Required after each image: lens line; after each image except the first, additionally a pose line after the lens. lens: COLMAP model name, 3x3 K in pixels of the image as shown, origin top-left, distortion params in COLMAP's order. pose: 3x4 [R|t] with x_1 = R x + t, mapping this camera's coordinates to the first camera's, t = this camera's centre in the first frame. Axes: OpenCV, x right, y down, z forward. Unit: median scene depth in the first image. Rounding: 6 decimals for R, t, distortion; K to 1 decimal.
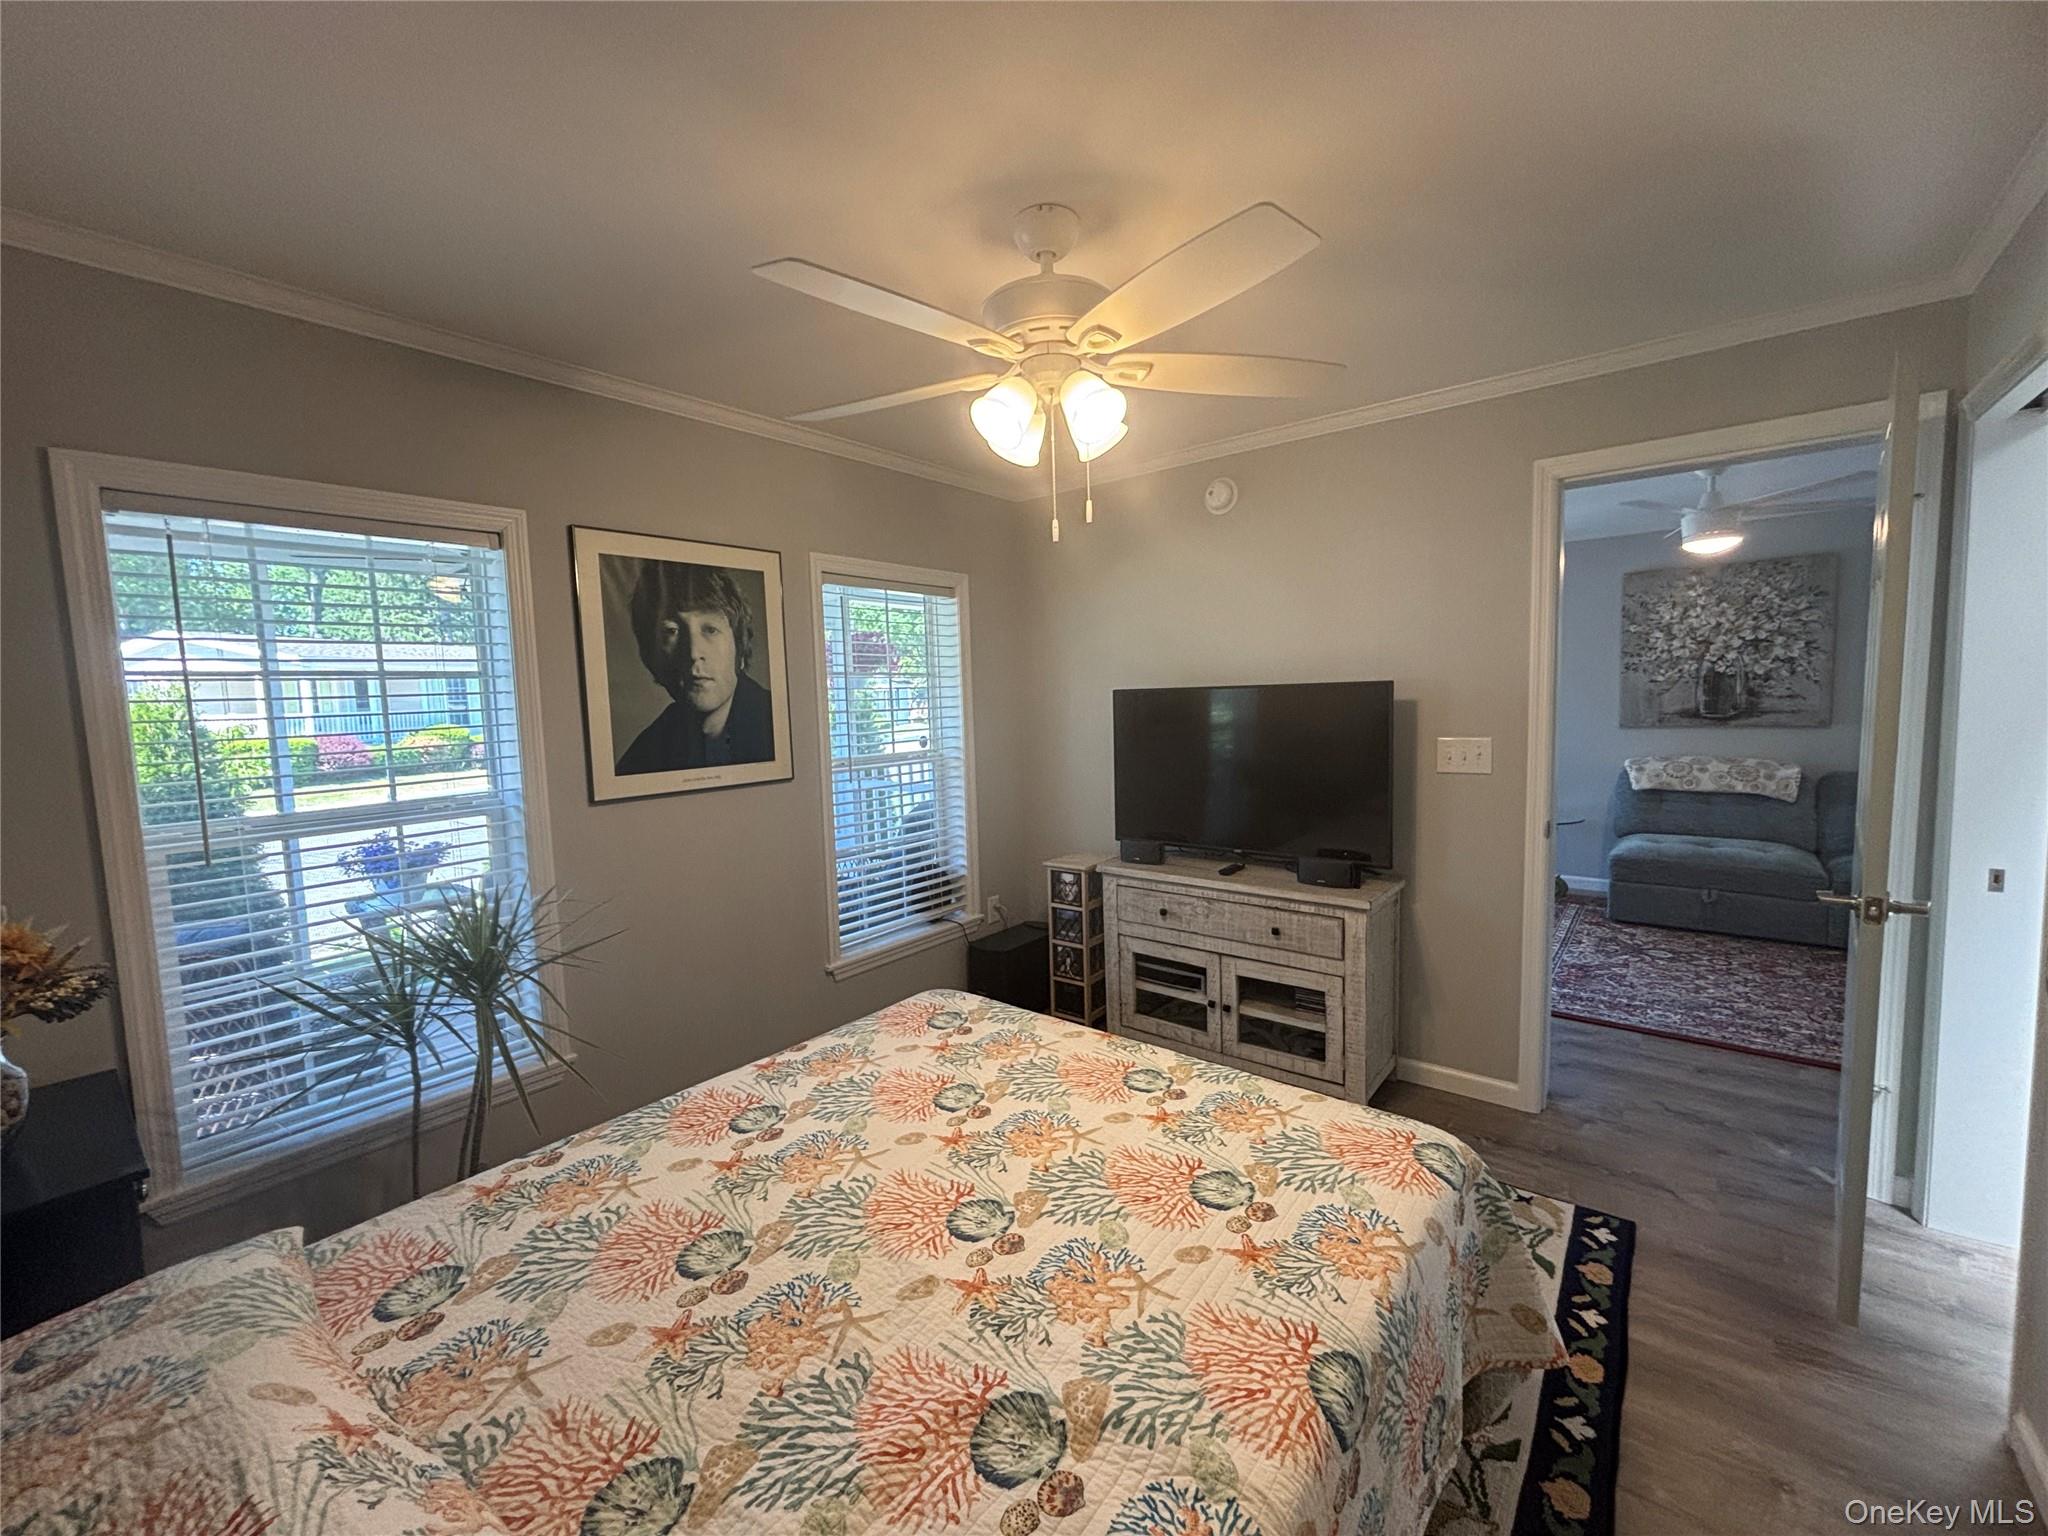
lens RADIAL K [[829.0, 0, 1026.0], [0, 829.0, 765.2], [0, 0, 1]] dist [0.003318, -0.001094]
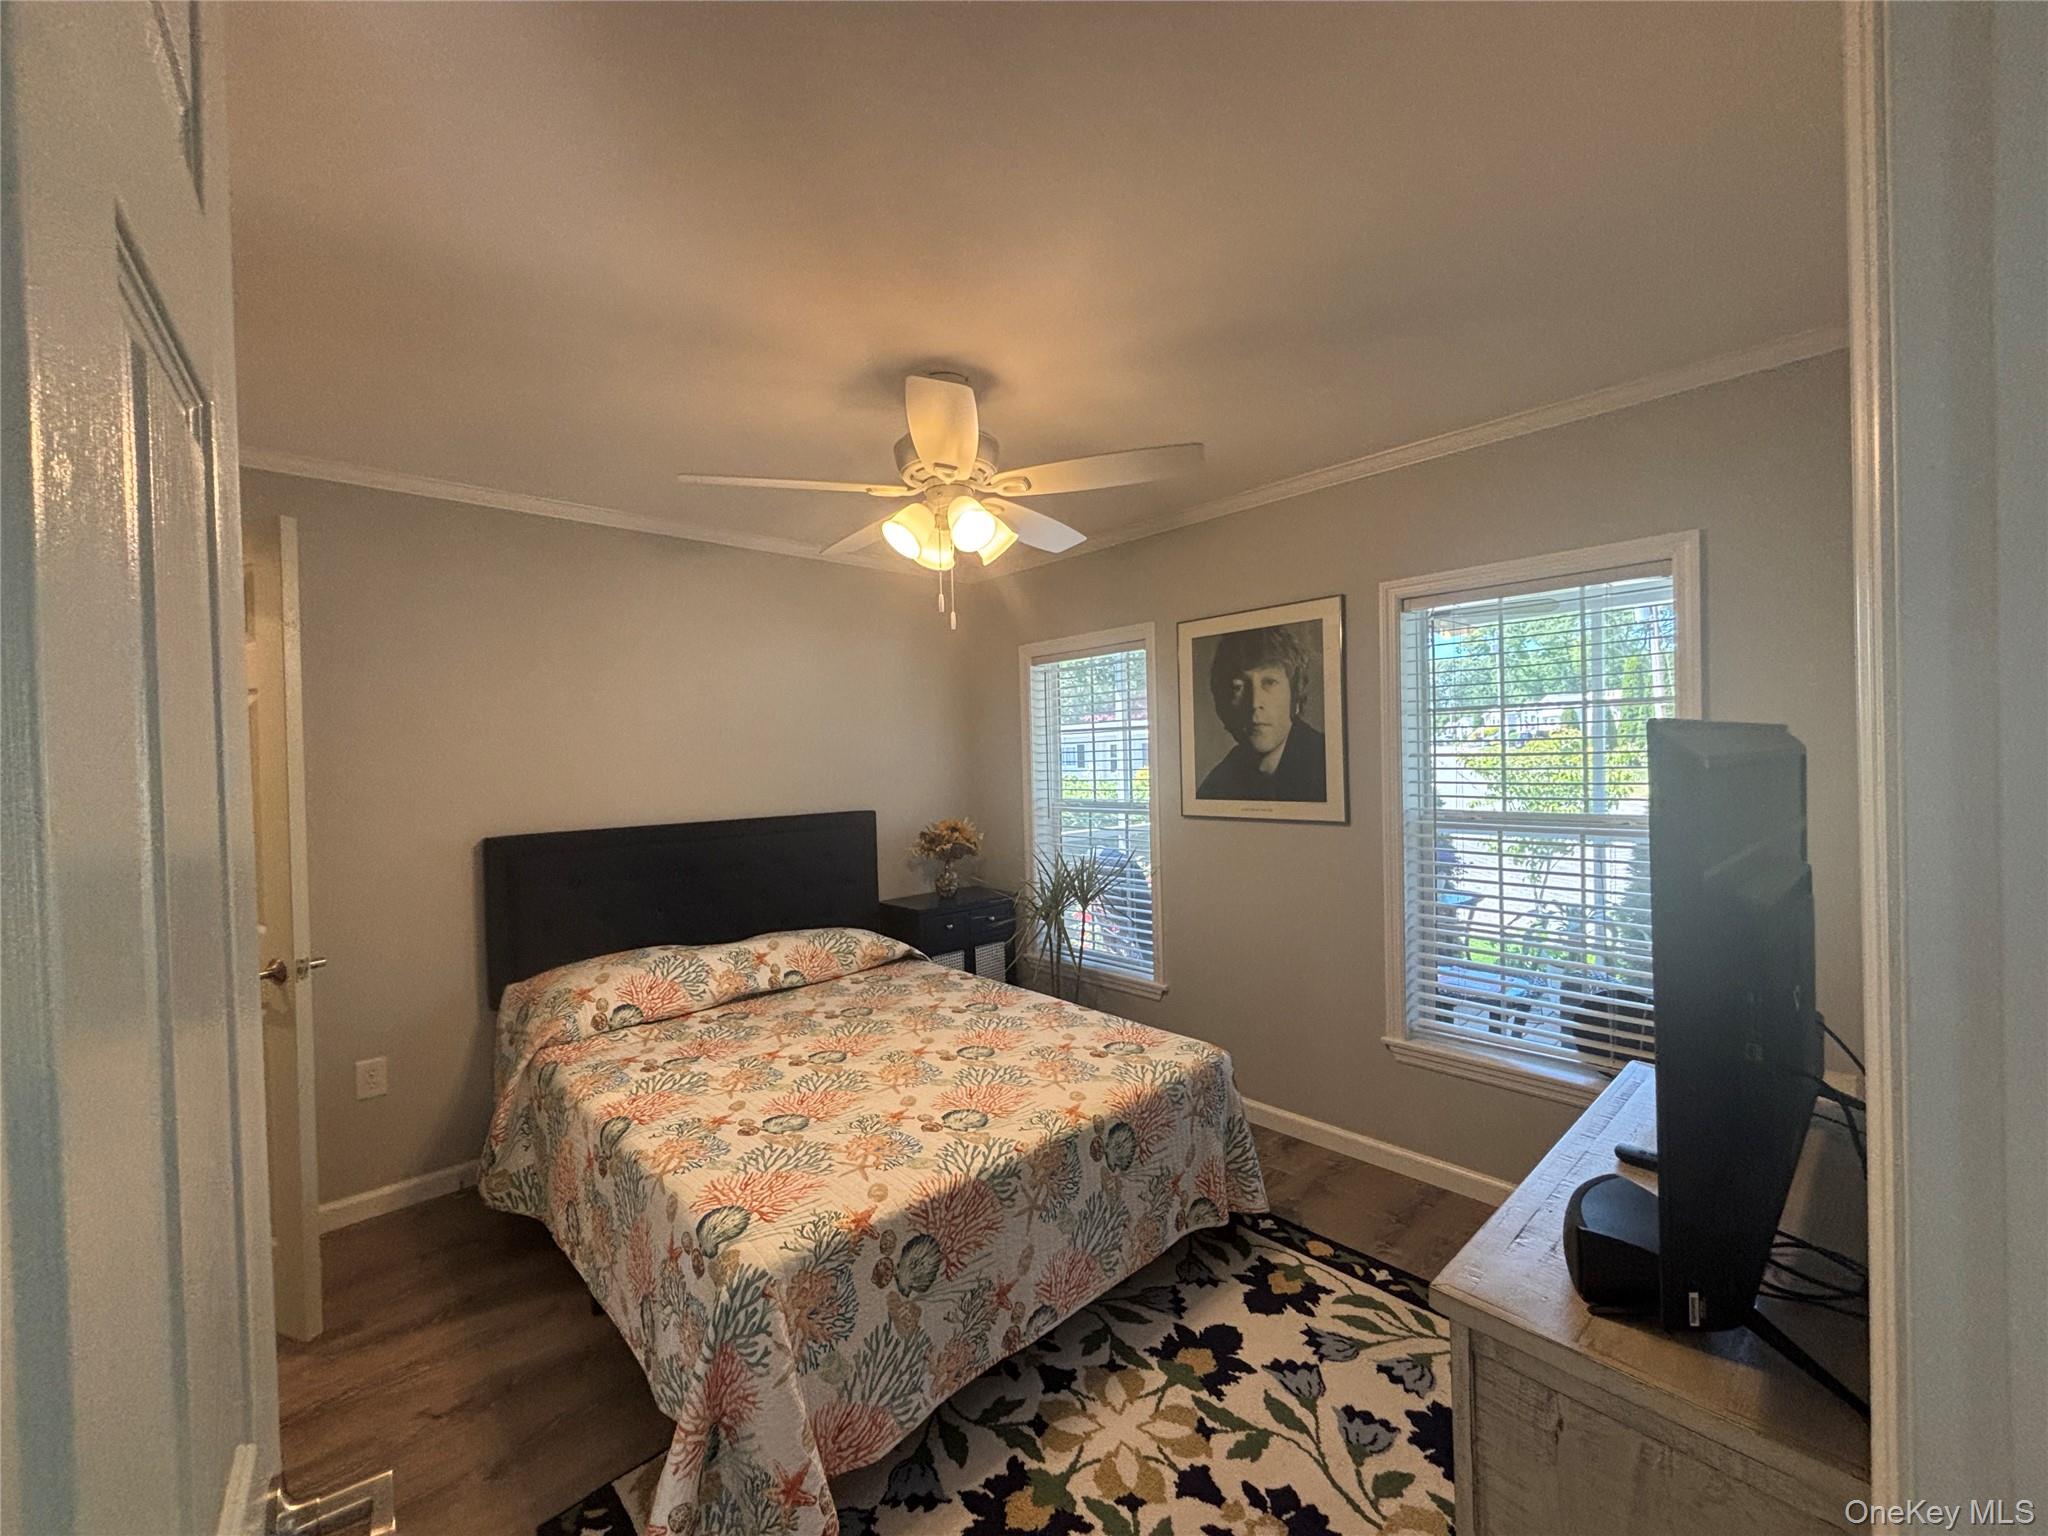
lens RADIAL K [[829.0, 0, 1027.0], [0, 829.0, 762.4], [0, 0, 1]] dist [0.003318, -0.001094]
pose [[-0.153554, 0.040303, -0.987318, 0.852168], [-0.057601, 0.997104, 0.049661, -0.094022], [0.986460, 0.064496, -0.150787, 0.890344]]
